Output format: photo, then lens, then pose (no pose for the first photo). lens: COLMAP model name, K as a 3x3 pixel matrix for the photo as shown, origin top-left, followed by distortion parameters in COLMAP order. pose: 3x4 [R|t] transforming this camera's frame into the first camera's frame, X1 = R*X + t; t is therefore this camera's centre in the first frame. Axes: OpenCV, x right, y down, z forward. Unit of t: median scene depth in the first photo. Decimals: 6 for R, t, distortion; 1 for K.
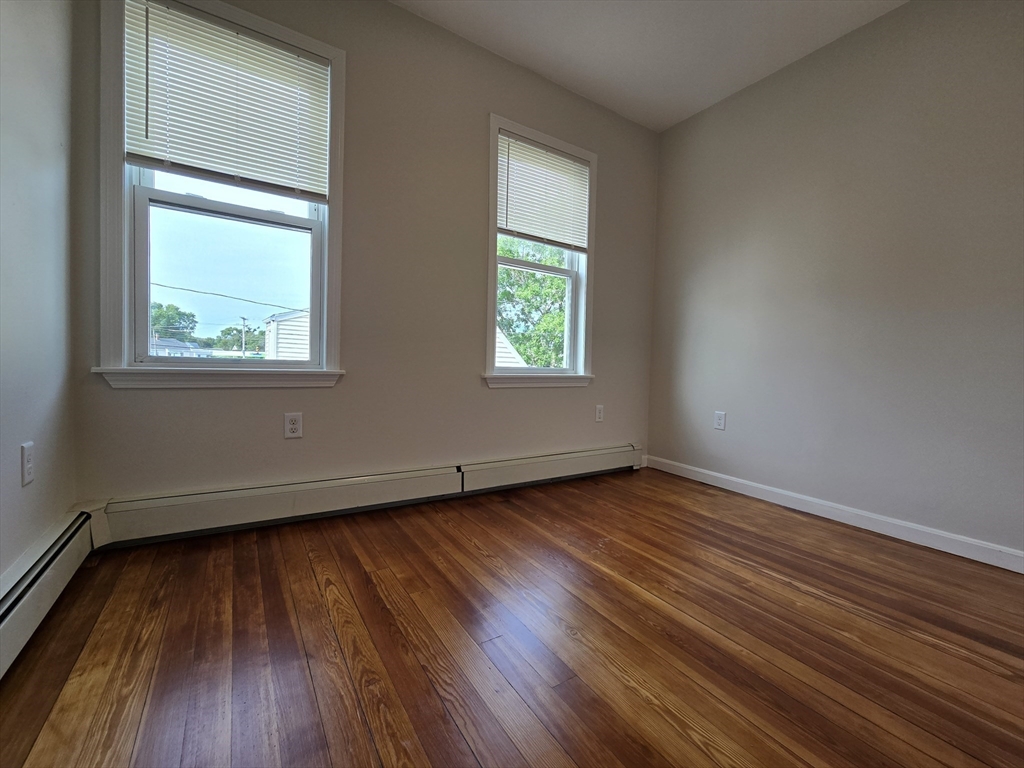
lens RADIAL K [[418.7, 0, 518.9], [0, 418.7, 380.3], [0, 0, 1]] dist [-0.002547, 0.001371]
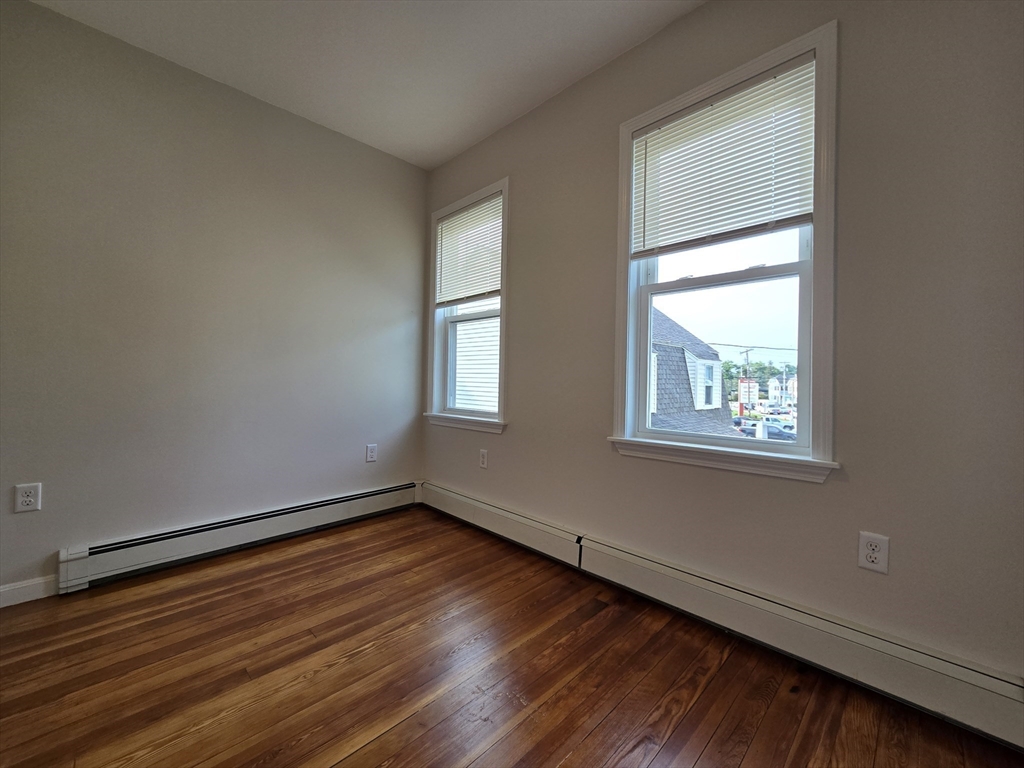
lens RADIAL K [[418.7, 0, 517.2], [0, 418.7, 380.6], [0, 0, 1]] dist [-0.002547, 0.001371]
pose [[0.209646, -0.026425, -0.977420, 0.850202], [-0.048138, 0.998144, -0.037310, -0.105265], [0.976592, 0.054873, 0.207985, 0.796892]]
